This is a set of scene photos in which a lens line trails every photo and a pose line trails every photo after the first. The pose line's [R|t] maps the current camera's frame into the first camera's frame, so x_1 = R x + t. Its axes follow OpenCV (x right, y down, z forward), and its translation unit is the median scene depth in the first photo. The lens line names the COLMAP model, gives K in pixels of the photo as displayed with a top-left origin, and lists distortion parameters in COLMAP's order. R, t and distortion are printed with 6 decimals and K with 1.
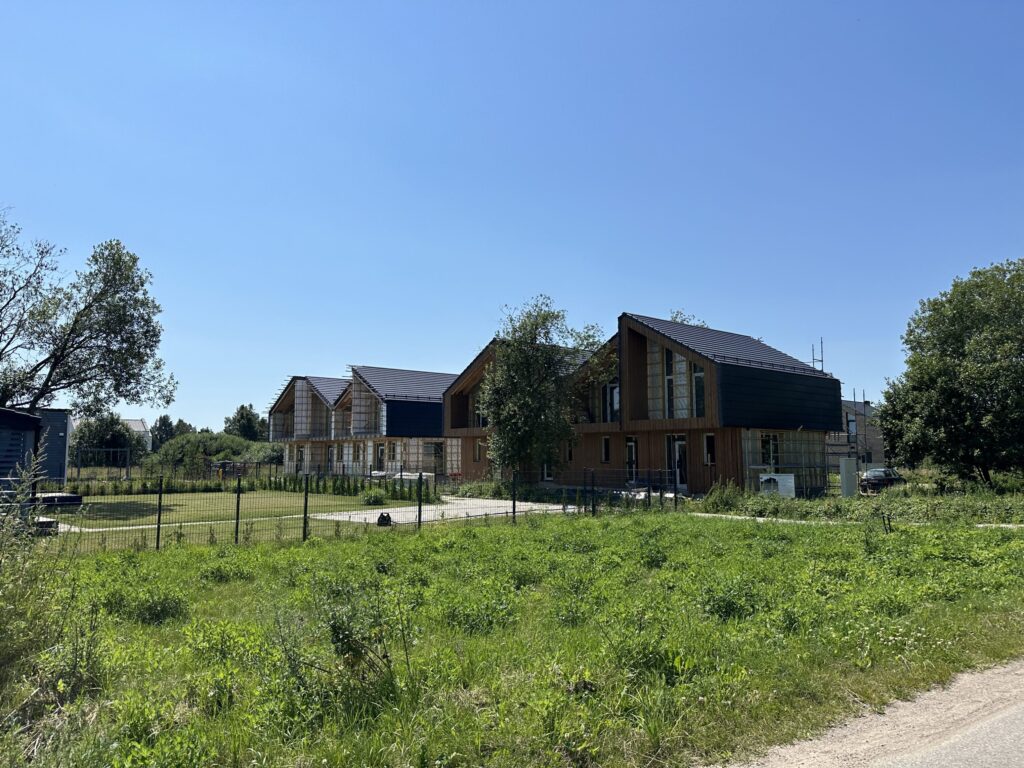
lens RADIAL K [[788.0, 0, 512.0], [0, 788.0, 384.0], [0, 0, 1]] dist [0.004492, 0.000114]
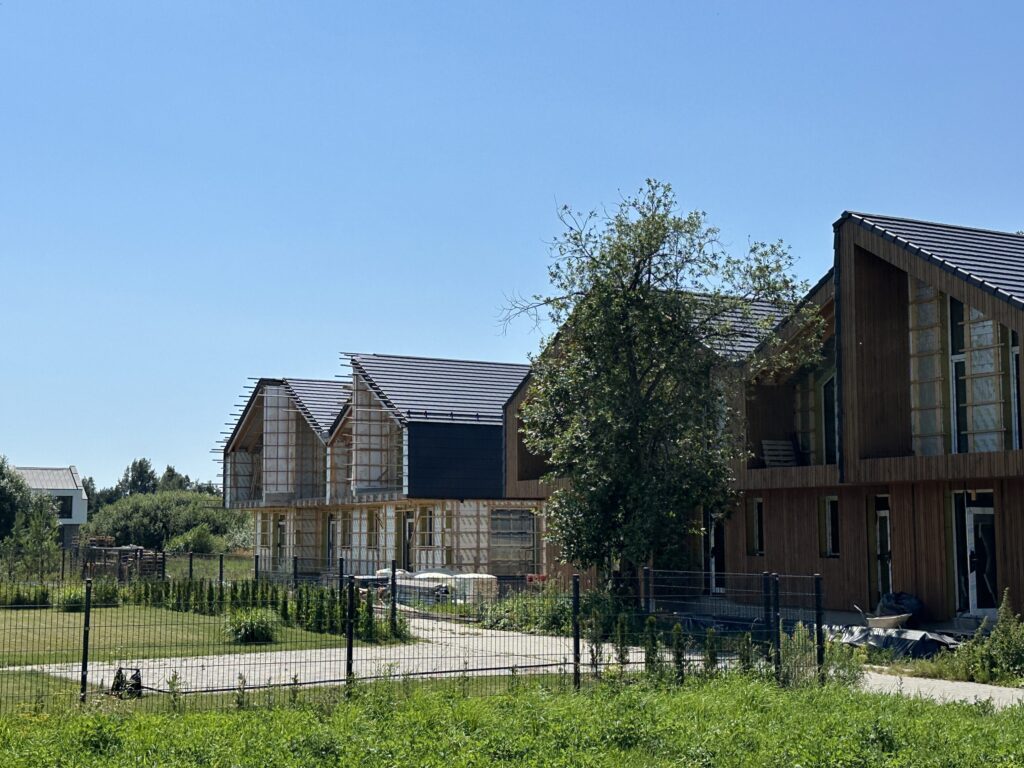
lens RADIAL K [[1515.8, 0, 512.0], [0, 1515.8, 384.0], [0, 0, 1]] dist [-0.001663, -0.023172]
pose [[0.967670, -0.020250, -0.251406, 0.155879], [0.017871, 0.999771, -0.011744, 0.009992], [0.251587, 0.006871, 0.967810, 0.128128]]
